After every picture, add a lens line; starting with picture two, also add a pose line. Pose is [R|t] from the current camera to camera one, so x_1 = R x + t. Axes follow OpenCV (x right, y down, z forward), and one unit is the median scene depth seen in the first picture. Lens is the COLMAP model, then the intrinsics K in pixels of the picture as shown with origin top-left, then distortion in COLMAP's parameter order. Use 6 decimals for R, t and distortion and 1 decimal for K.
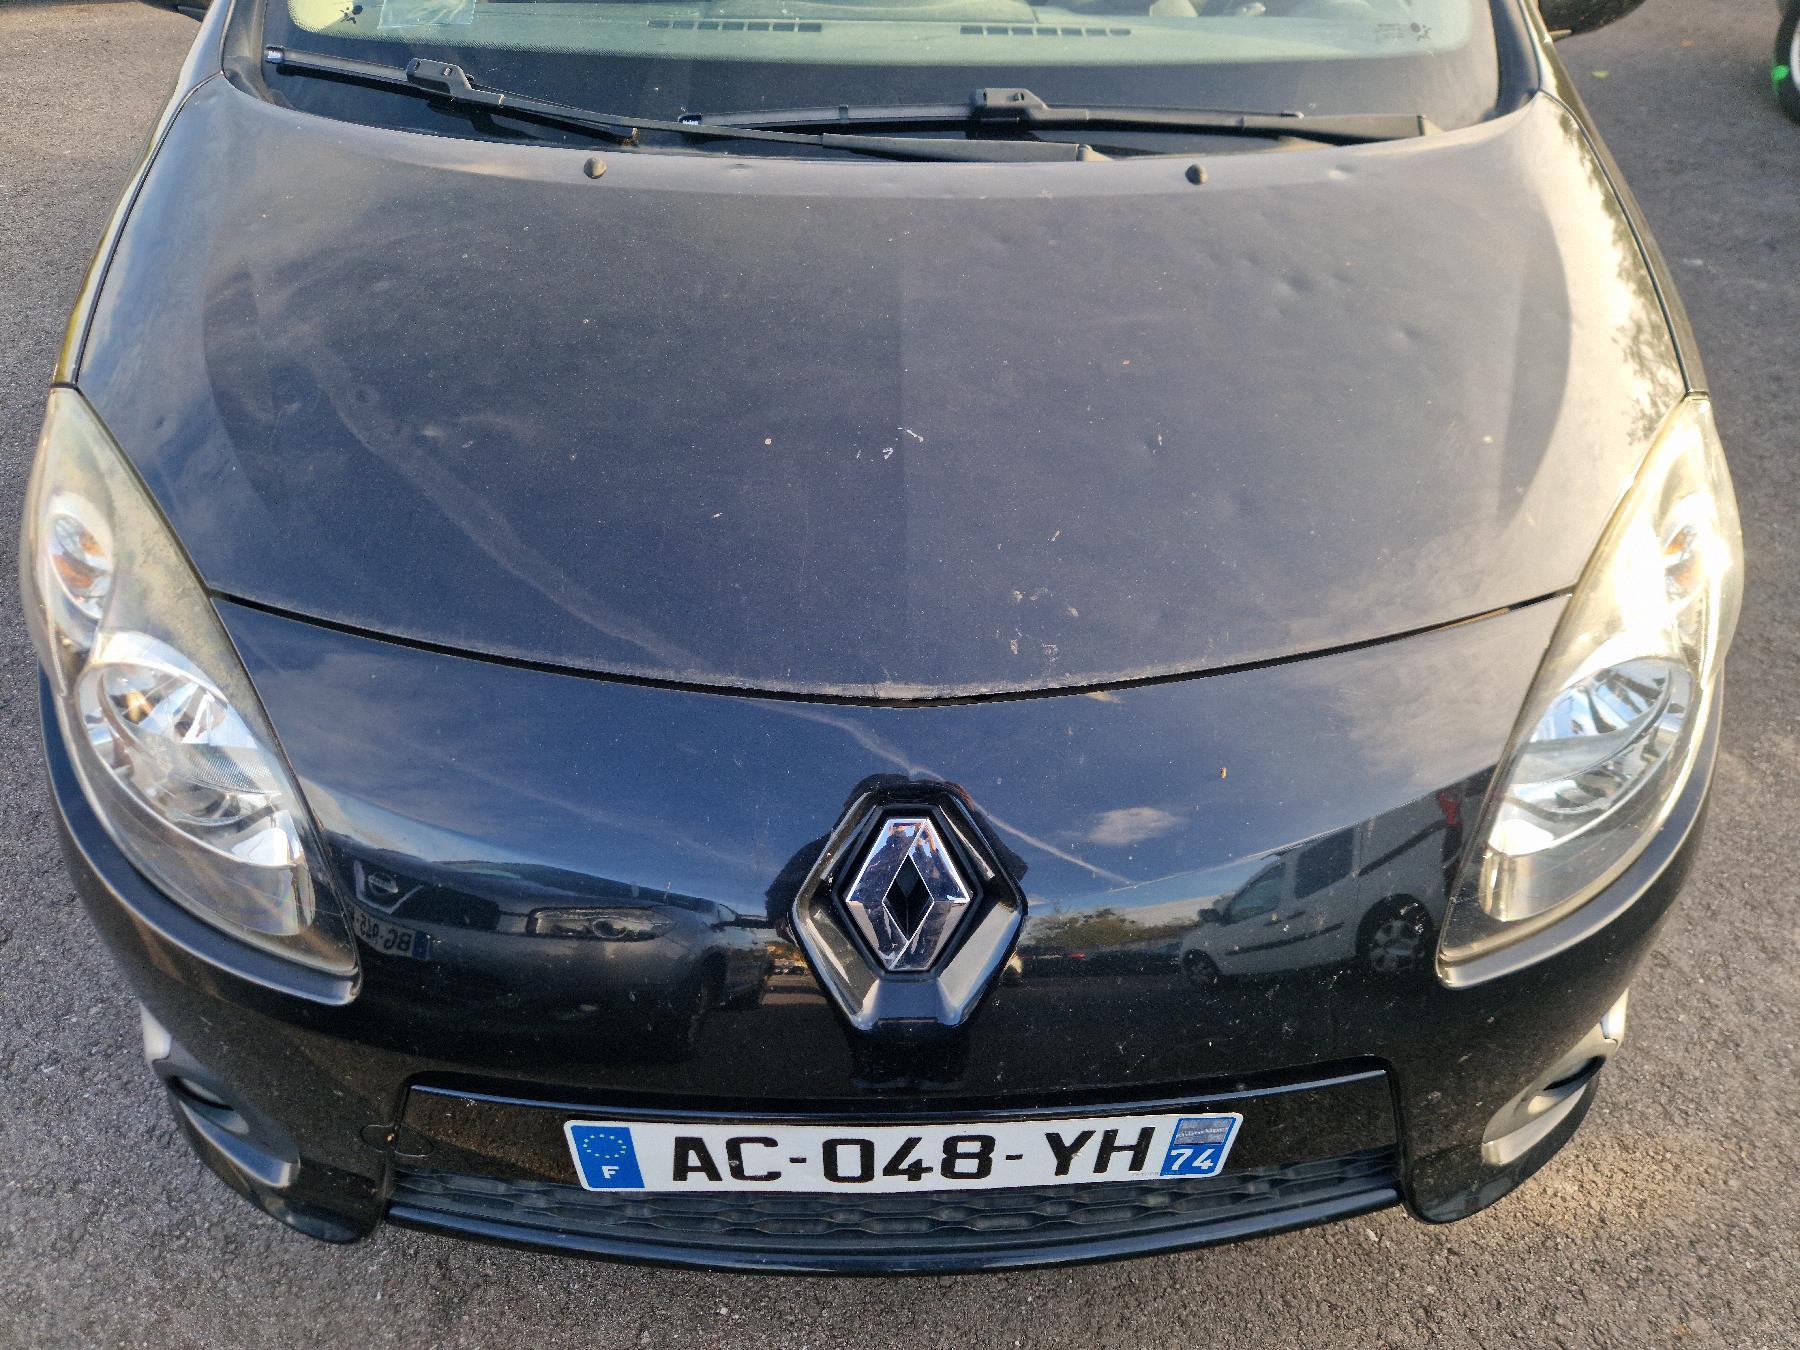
lens RADIAL K [[1236.3, 0, 921.2], [0, 1236.3, 643.5], [0, 0, 1]] dist [0.052065, -0.048859]
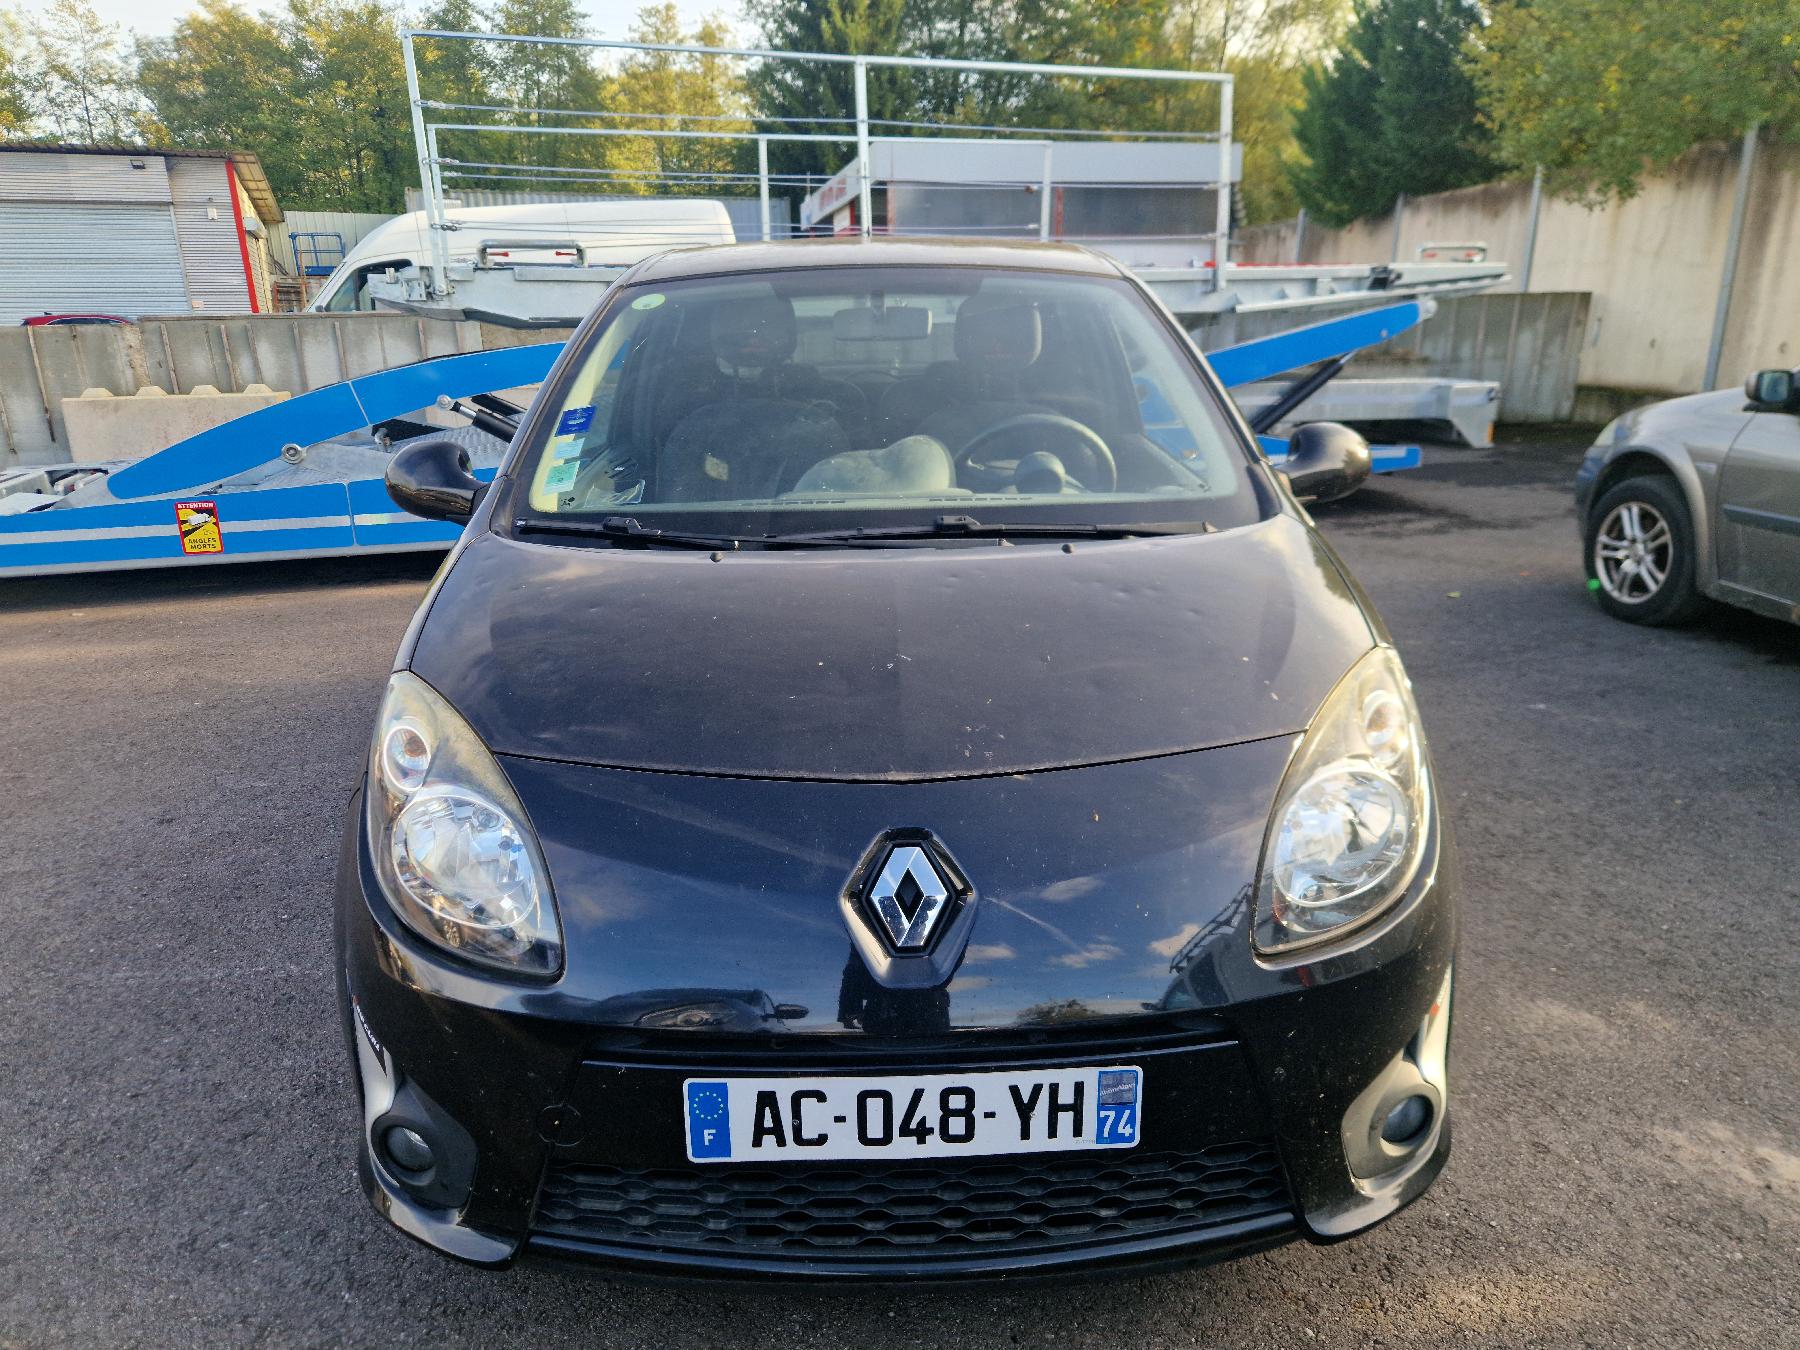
lens RADIAL K [[1216.3, 0, 899.2], [0, 1216.3, 611.0], [0, 0, 1]] dist [0.089453, -0.089627]
pose [[0.999262, -0.036589, -0.011702, 0.006434], [0.027258, 0.889994, -0.455156, 0.425643], [0.027069, 0.454501, 0.890335, -0.423118]]
